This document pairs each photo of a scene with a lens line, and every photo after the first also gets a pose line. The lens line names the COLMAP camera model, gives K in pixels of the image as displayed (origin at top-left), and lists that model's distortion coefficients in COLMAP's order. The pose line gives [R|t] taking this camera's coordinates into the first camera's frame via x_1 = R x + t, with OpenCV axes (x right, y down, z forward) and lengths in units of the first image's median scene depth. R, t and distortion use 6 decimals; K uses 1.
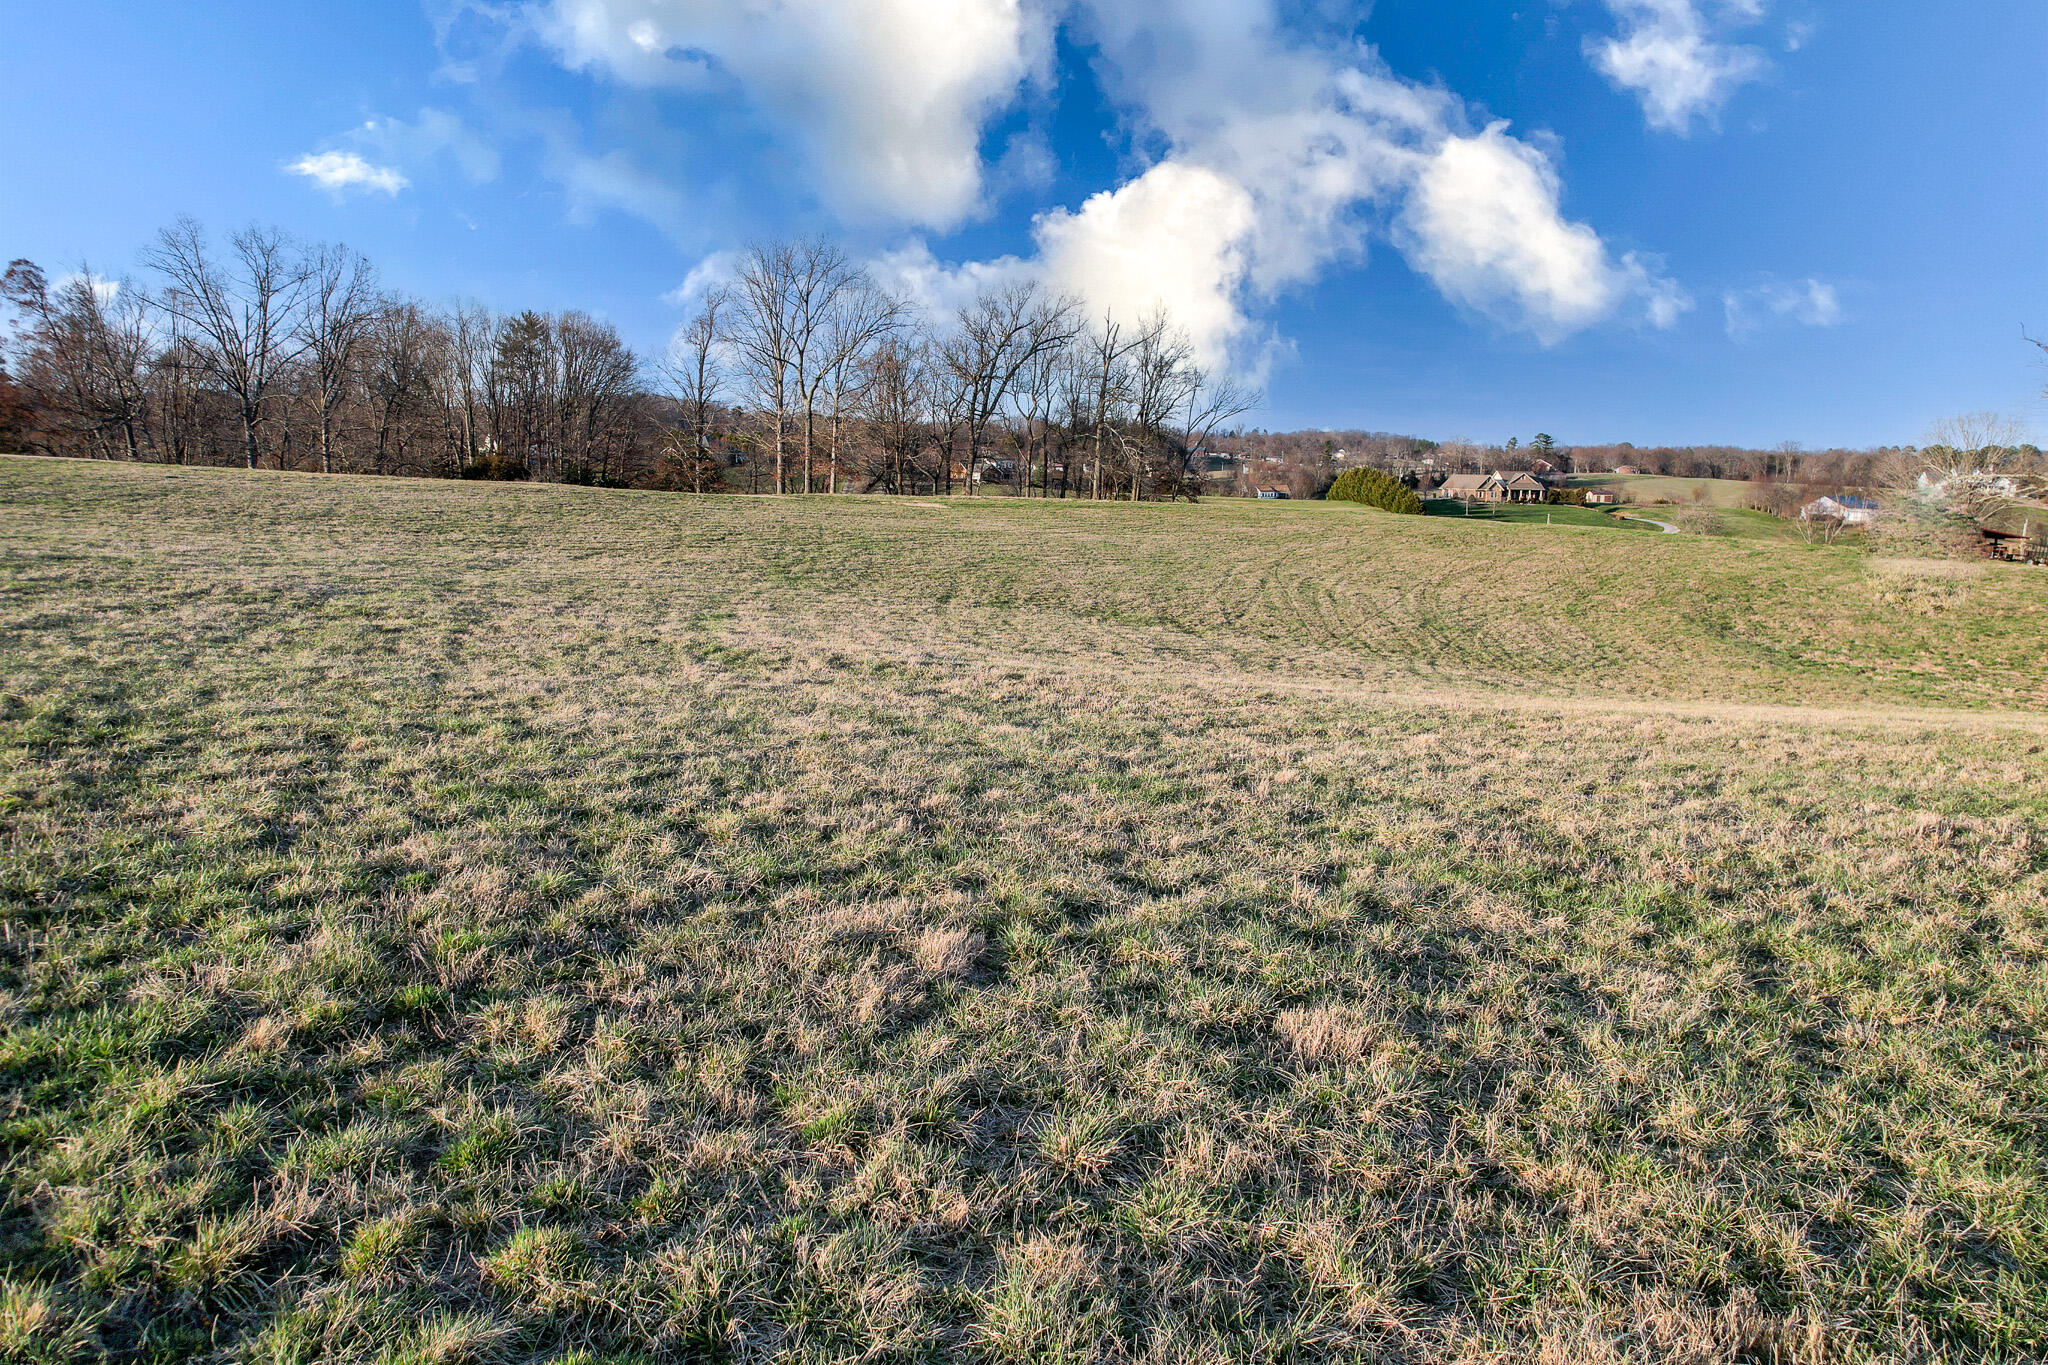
lens RADIAL K [[1301.7, 0, 1019.3], [0, 1301.7, 706.2], [0, 0, 1]] dist [-0.088114, 0.078909]
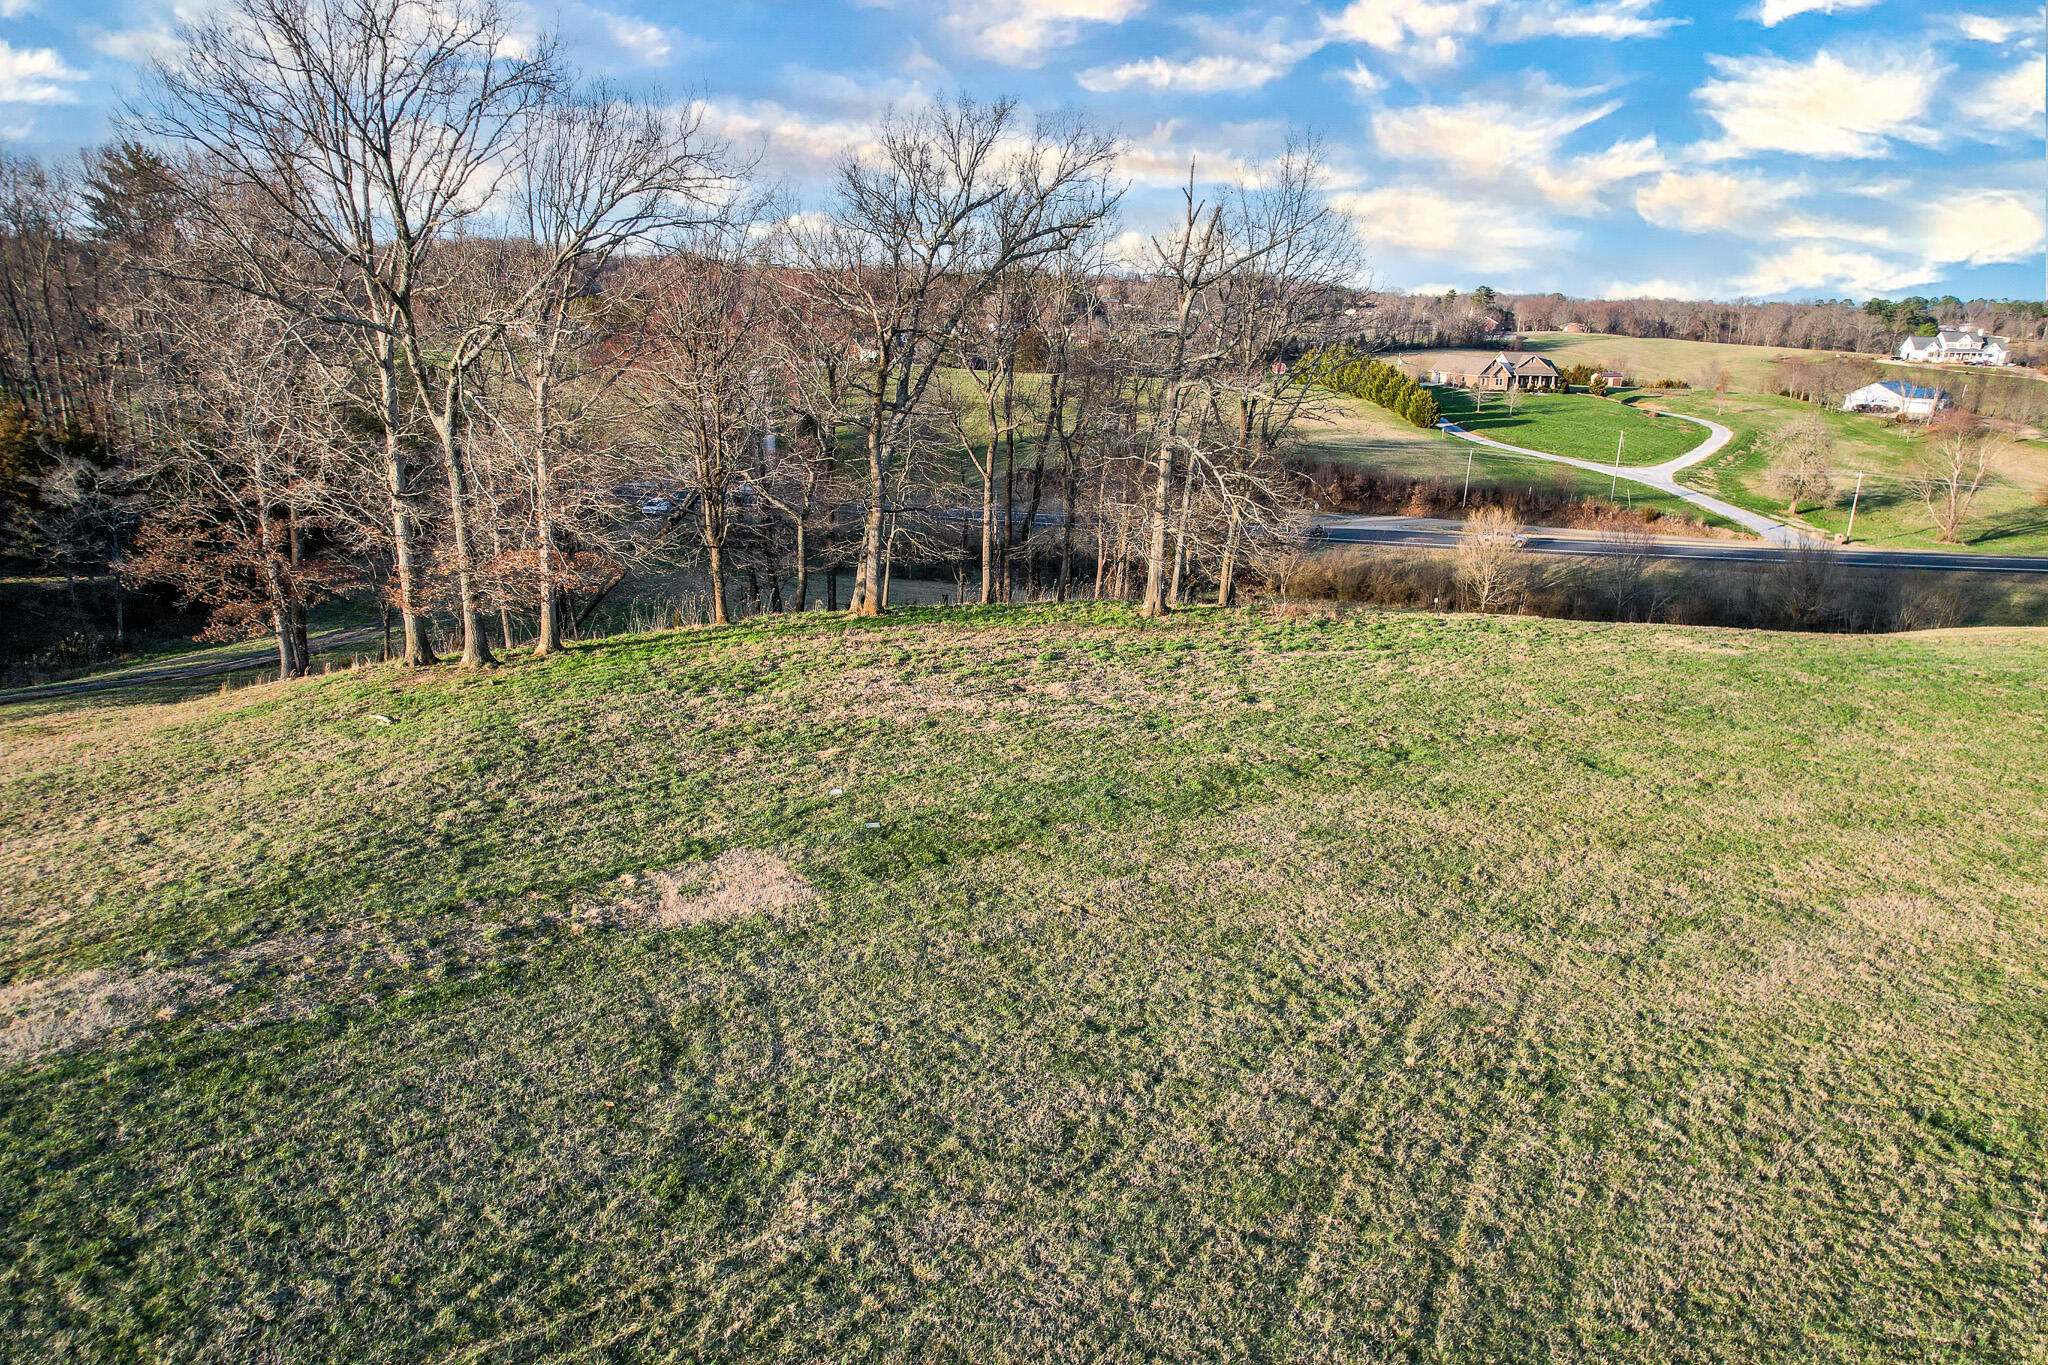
lens RADIAL K [[1301.7, 0, 1019.3], [0, 1301.7, 706.2], [0, 0, 1]] dist [-0.088114, 0.078909]
pose [[0.997056, -0.021468, 0.073616, -0.007203], [0.012797, 0.993133, 0.116290, -0.056519], [-0.075607, -0.115006, 0.990483, 0.175785]]
